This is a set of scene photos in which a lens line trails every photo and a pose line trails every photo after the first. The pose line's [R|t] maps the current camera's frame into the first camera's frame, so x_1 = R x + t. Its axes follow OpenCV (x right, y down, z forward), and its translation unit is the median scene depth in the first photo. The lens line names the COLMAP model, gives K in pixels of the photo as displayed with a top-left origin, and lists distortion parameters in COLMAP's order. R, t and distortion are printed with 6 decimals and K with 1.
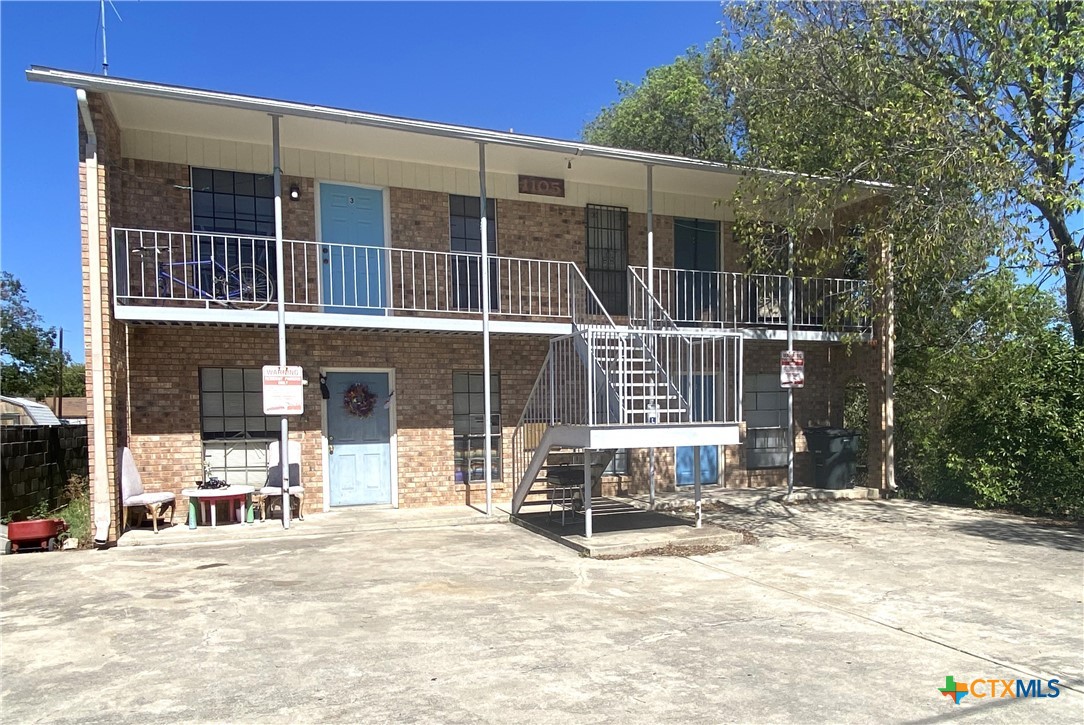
lens RADIAL K [[677.6, 0, 547.3], [0, 677.6, 362.2], [0, 0, 1]] dist [0.023653, -0.013692]
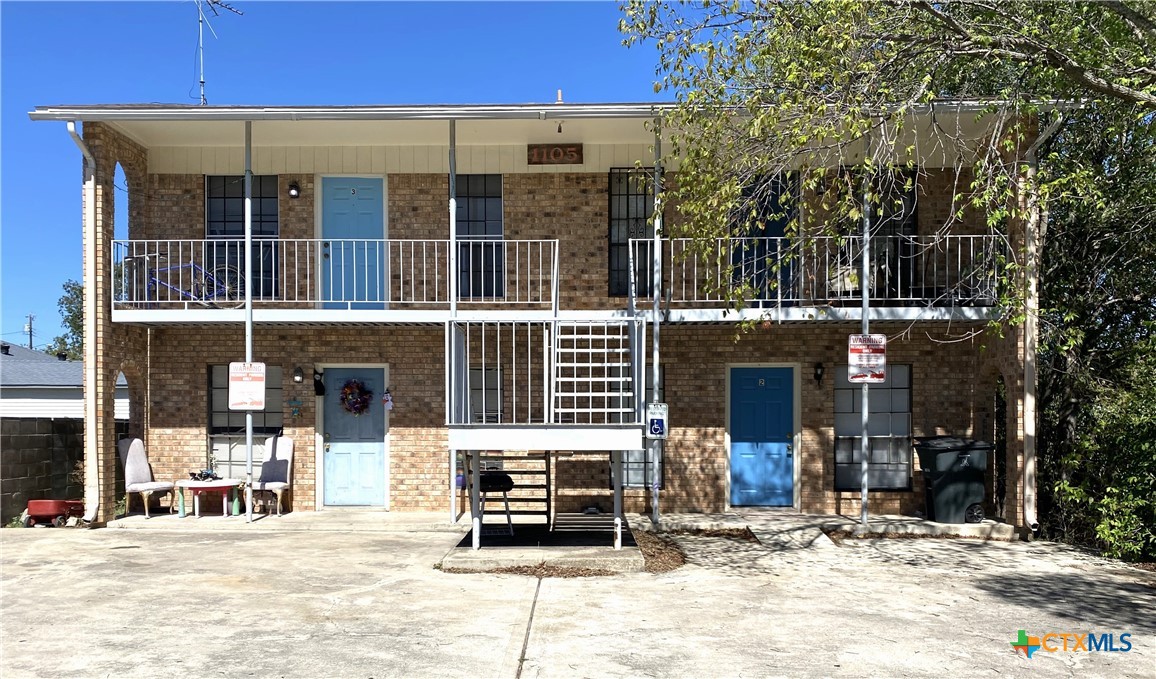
lens RADIAL K [[826.6, 0, 580.8], [0, 826.6, 339.7], [0, 0, 1]] dist [0.035187, -0.026574]
pose [[0.925594, -0.022601, -0.377843, 0.518019], [0.015321, 0.999635, -0.022261, 0.006390], [0.378208, 0.014816, 0.925602, 0.029697]]
